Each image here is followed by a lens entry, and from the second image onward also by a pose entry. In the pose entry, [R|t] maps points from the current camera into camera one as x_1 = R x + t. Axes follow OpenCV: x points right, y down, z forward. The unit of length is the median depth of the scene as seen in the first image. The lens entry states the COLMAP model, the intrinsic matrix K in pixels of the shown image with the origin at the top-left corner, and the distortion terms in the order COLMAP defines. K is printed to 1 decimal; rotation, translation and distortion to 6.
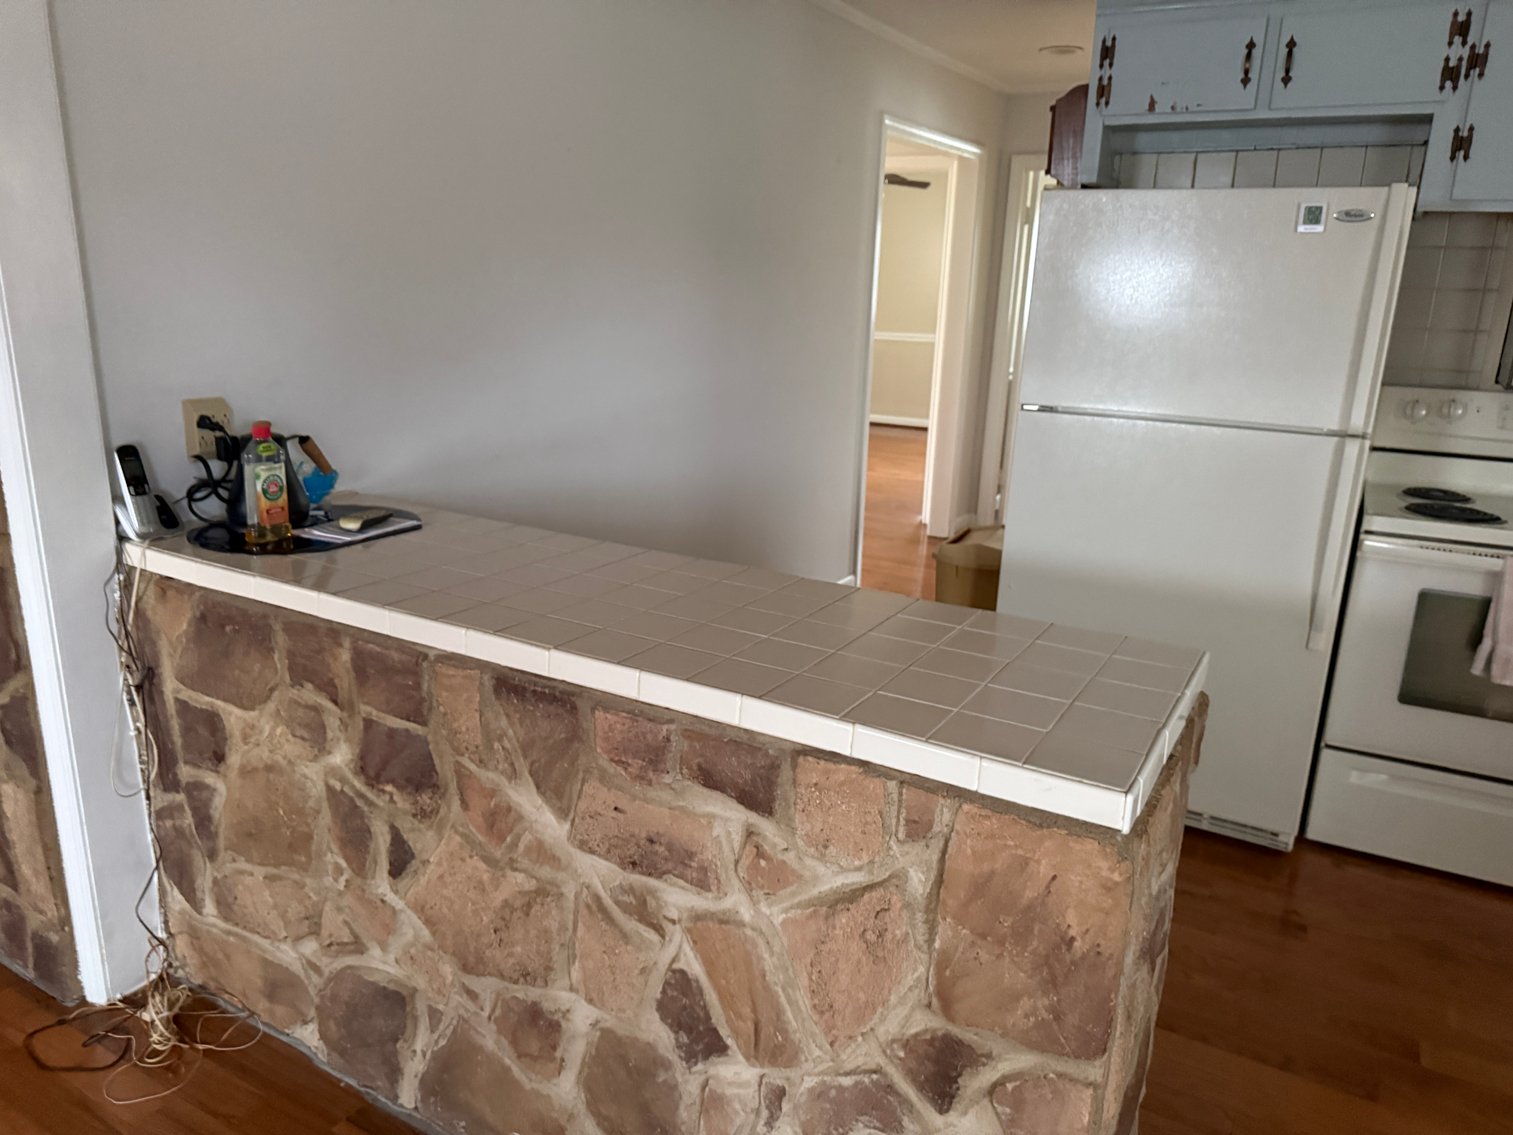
lens RADIAL K [[1058.4, 0, 756.5], [0, 1058.4, 567.5], [0, 0, 1]] dist [0.002906, -0.005633]
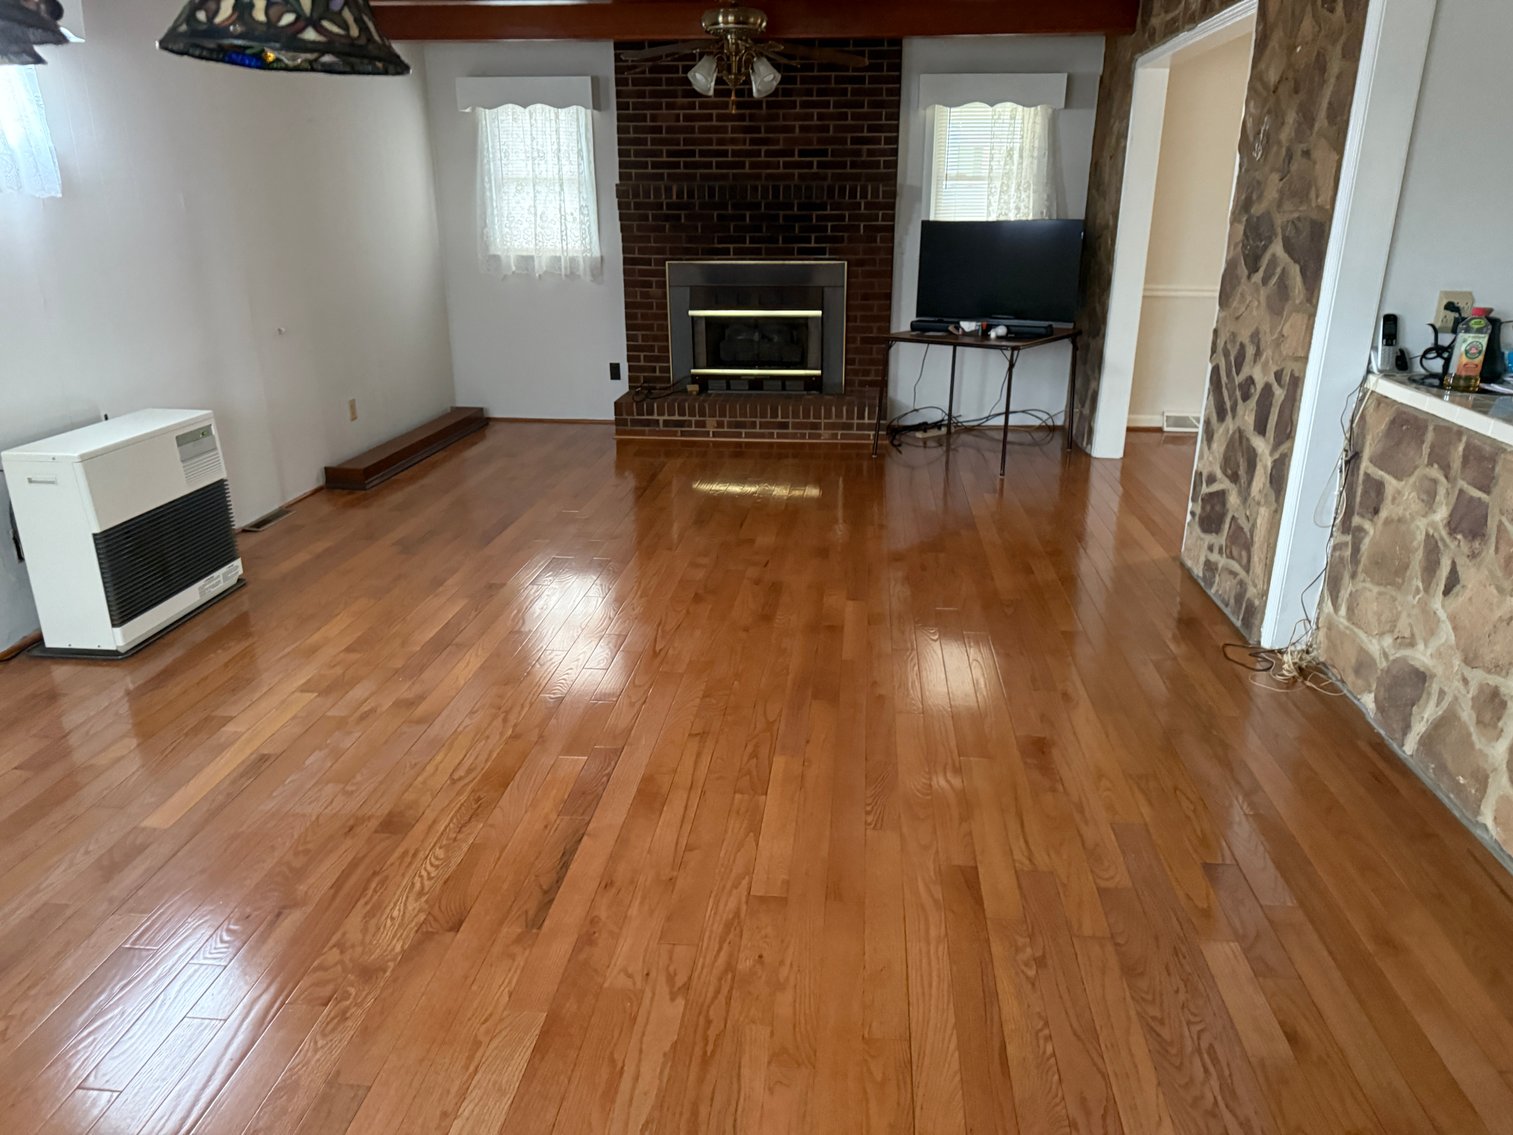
lens RADIAL K [[1058.4, 0, 756.5], [0, 1058.4, 567.5], [0, 0, 1]] dist [0.002906, -0.005633]
pose [[0.405128, 0.276607, -0.871413, 0.504989], [-0.230450, 0.953254, 0.195446, 0.153779], [0.884740, 0.121637, 0.449934, -0.513470]]
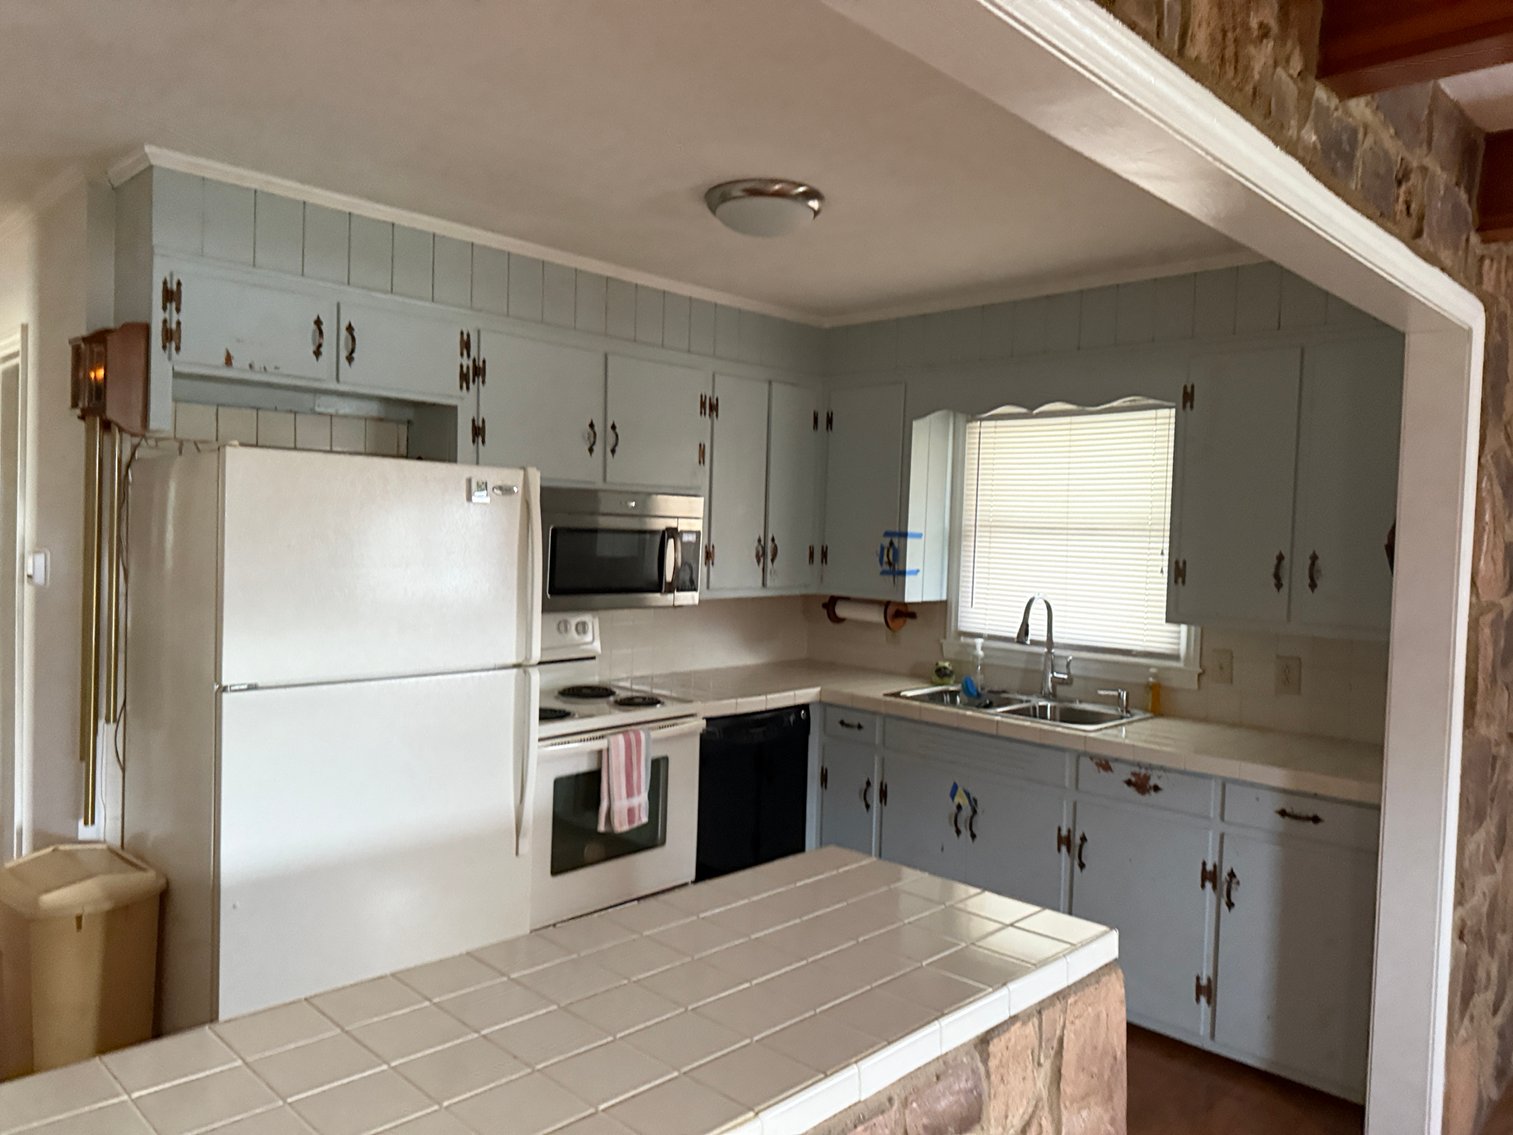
lens RADIAL K [[1041.9, 0, 752.8], [0, 1041.9, 548.0], [0, 0, 1]] dist [0.057337, -0.003670]
pose [[0.273746, -0.038894, 0.961015, -0.593030], [0.234168, 0.971811, -0.027372, -0.191394], [-0.932860, 0.232532, 0.275137, 0.476985]]
